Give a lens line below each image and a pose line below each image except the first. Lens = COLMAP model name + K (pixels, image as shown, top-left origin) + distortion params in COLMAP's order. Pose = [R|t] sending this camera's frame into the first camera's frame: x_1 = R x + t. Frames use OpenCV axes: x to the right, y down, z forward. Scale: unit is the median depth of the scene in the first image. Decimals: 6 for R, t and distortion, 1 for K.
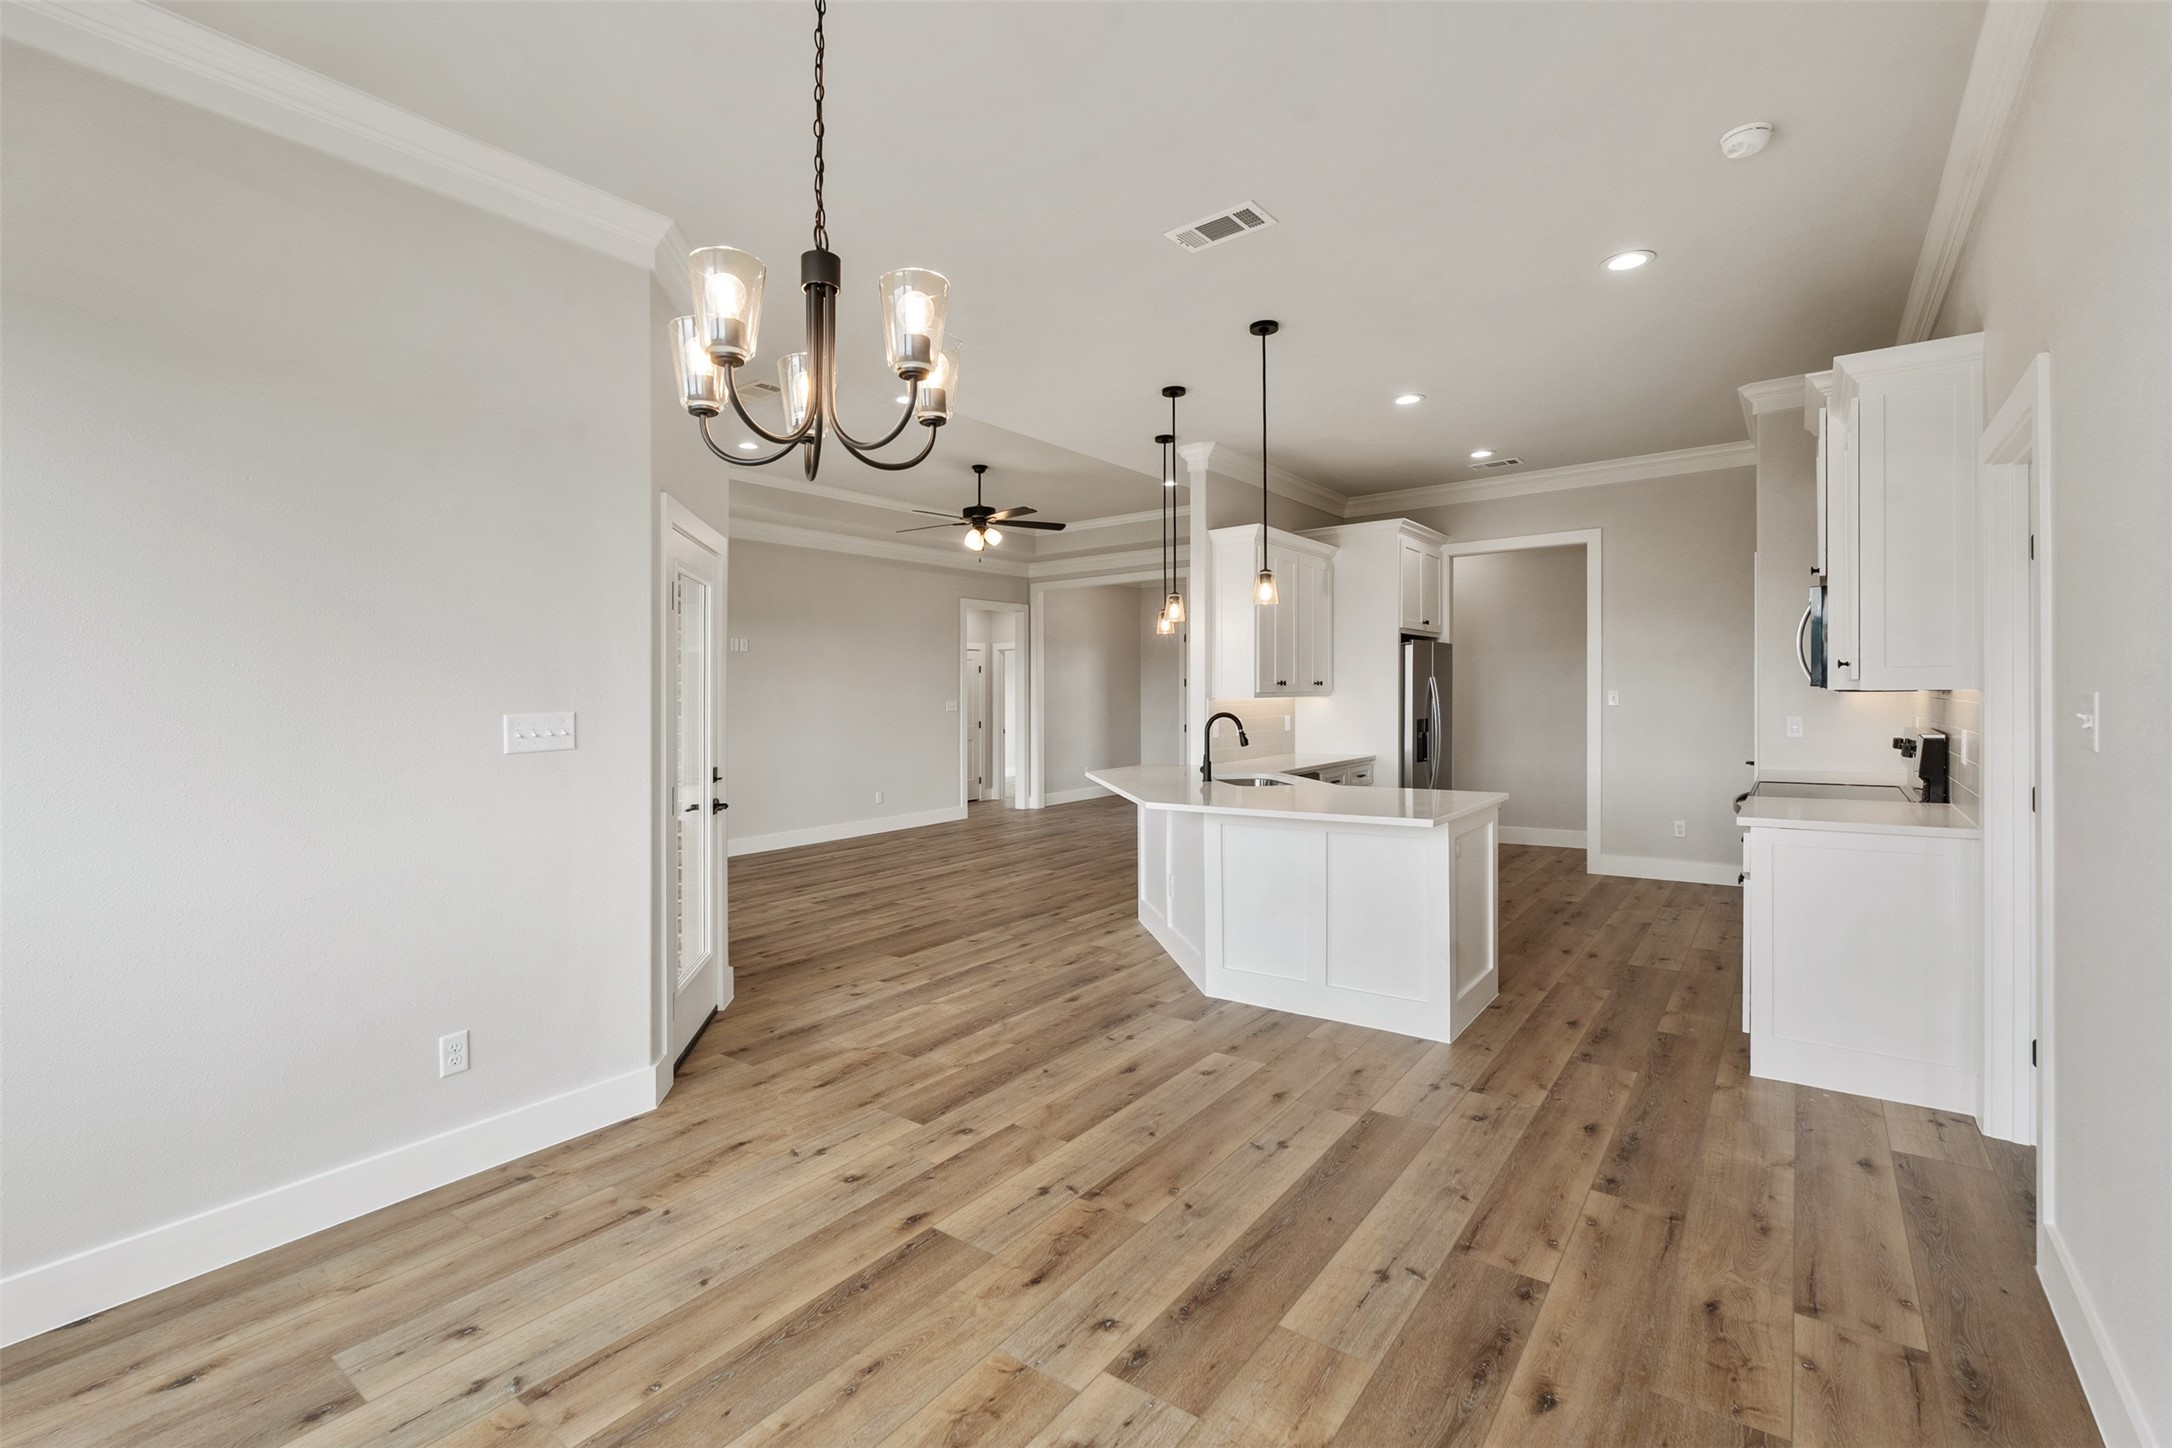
lens RADIAL K [[949.5, 0, 1081.7], [0, 949.5, 734.8], [0, 0, 1]] dist [-0.002337, -0.000204]
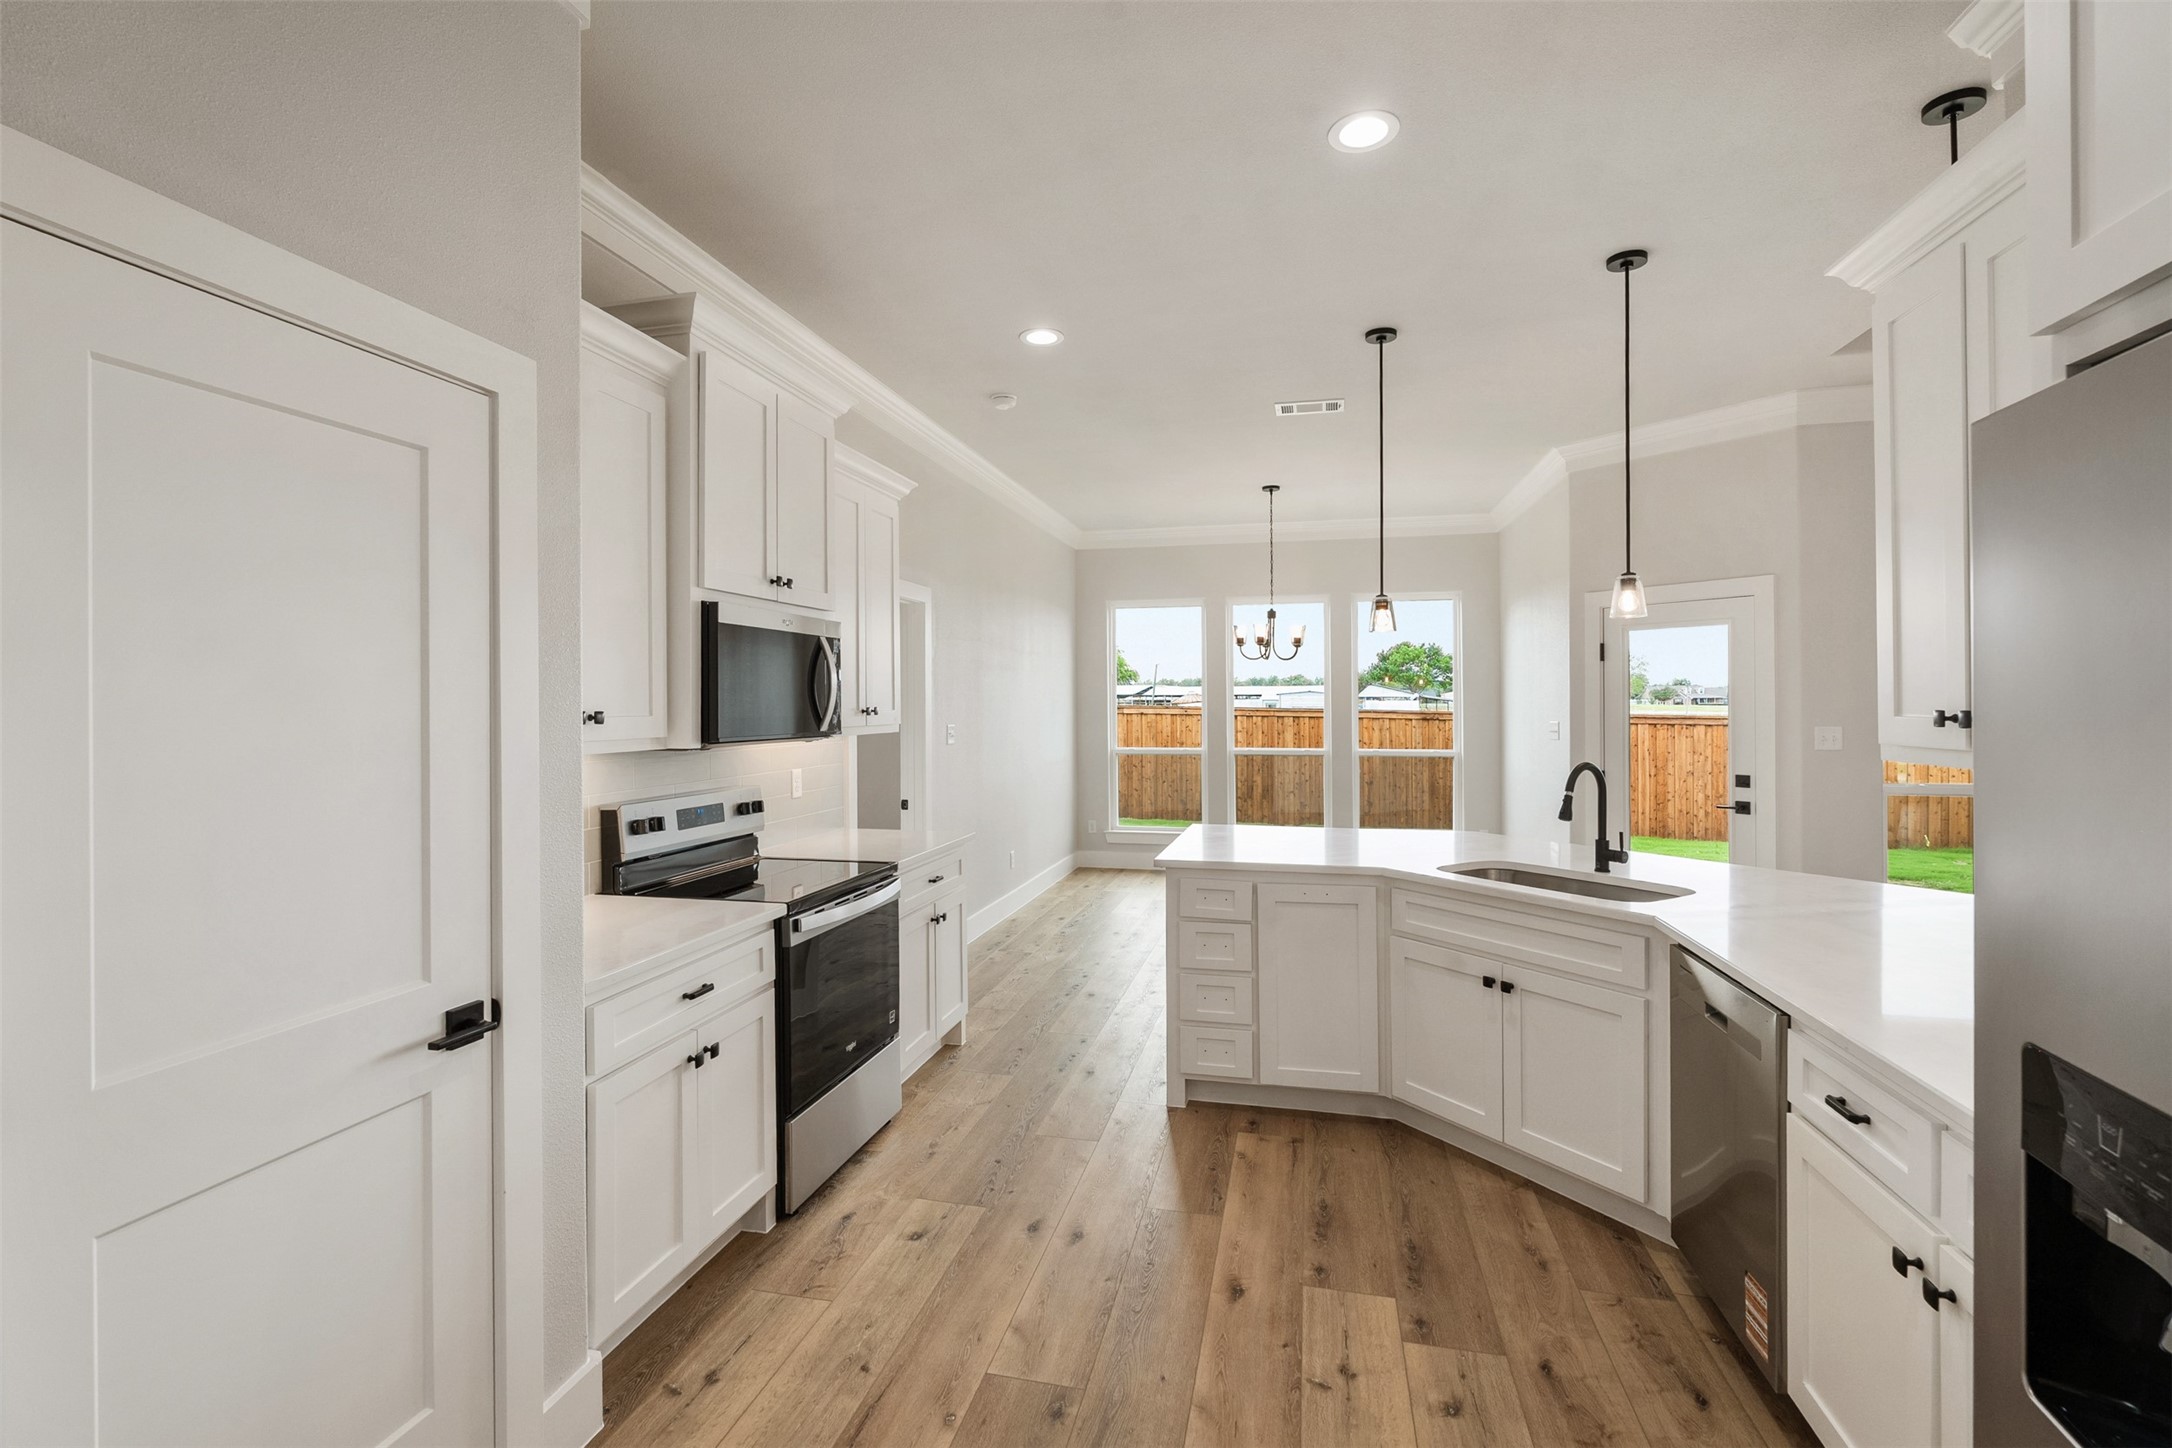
lens RADIAL K [[975.0, 0, 1077.5], [0, 975.0, 692.6], [0, 0, 1]] dist [0.000057, -0.000001]
pose [[-0.916669, 0.013721, -0.399411, 0.586068], [0.000981, 0.999485, 0.032083, -0.074632], [0.399646, 0.029018, -0.916210, 1.206069]]
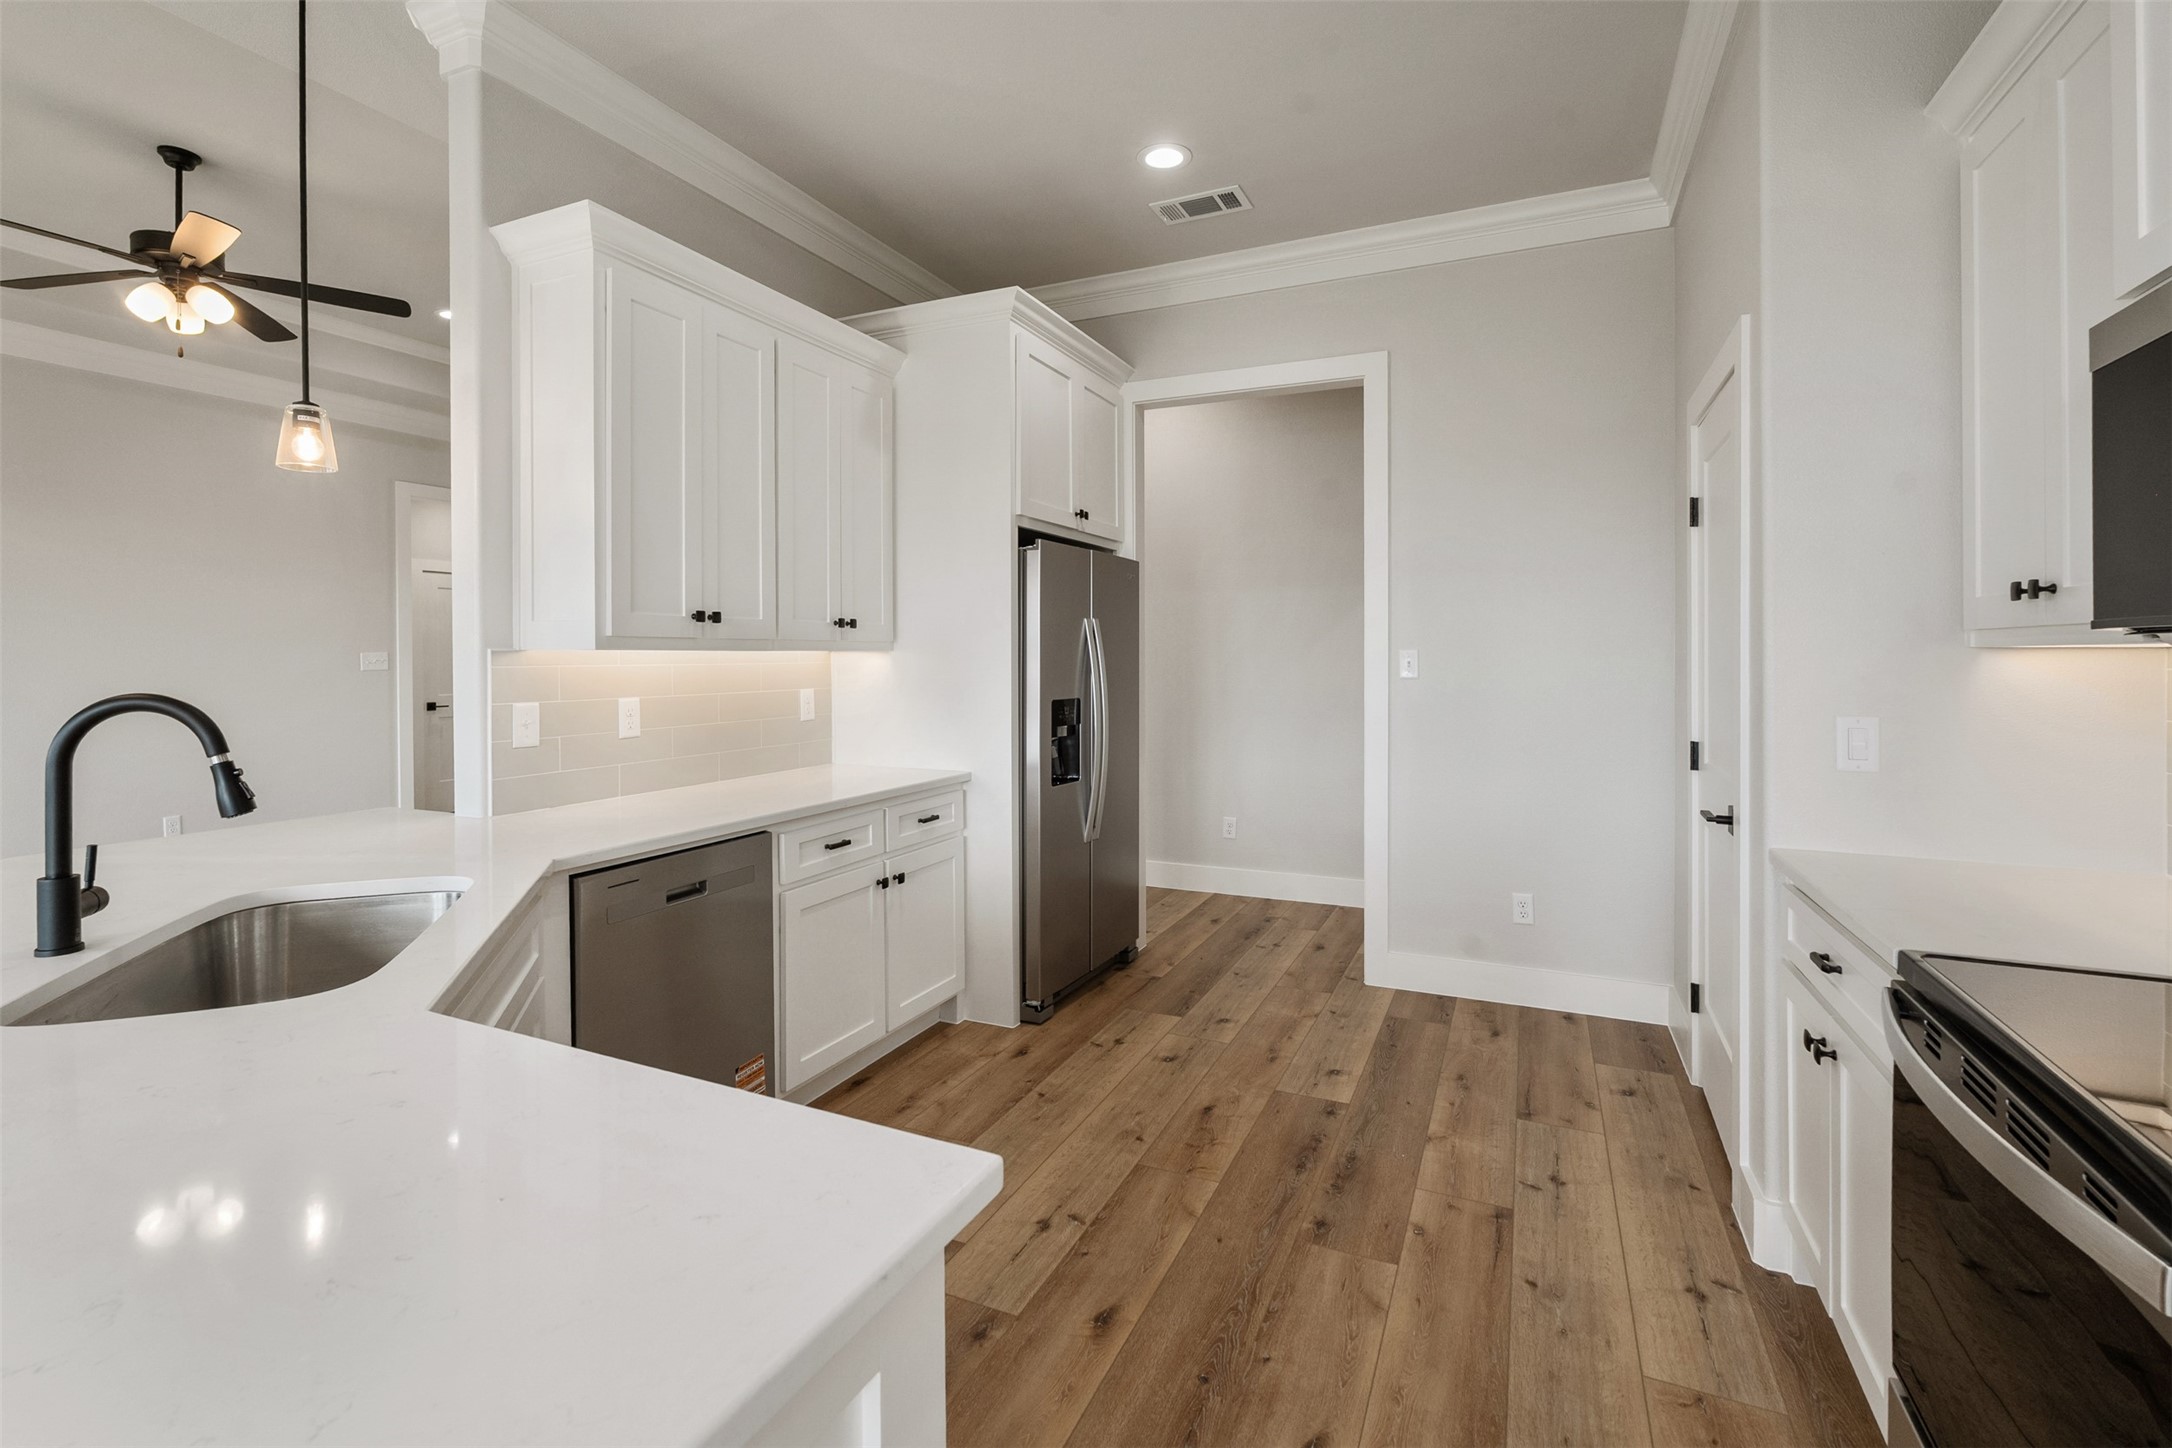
lens RADIAL K [[971.3, 0, 1088.9], [0, 971.3, 659.8], [0, 0, 1]] dist [-0.004081, -0.000654]
pose [[0.976120, 0.013218, 0.216828, 0.295069], [-0.005034, 0.999255, -0.038254, -0.020224], [-0.217172, 0.036249, 0.975460, 0.559957]]
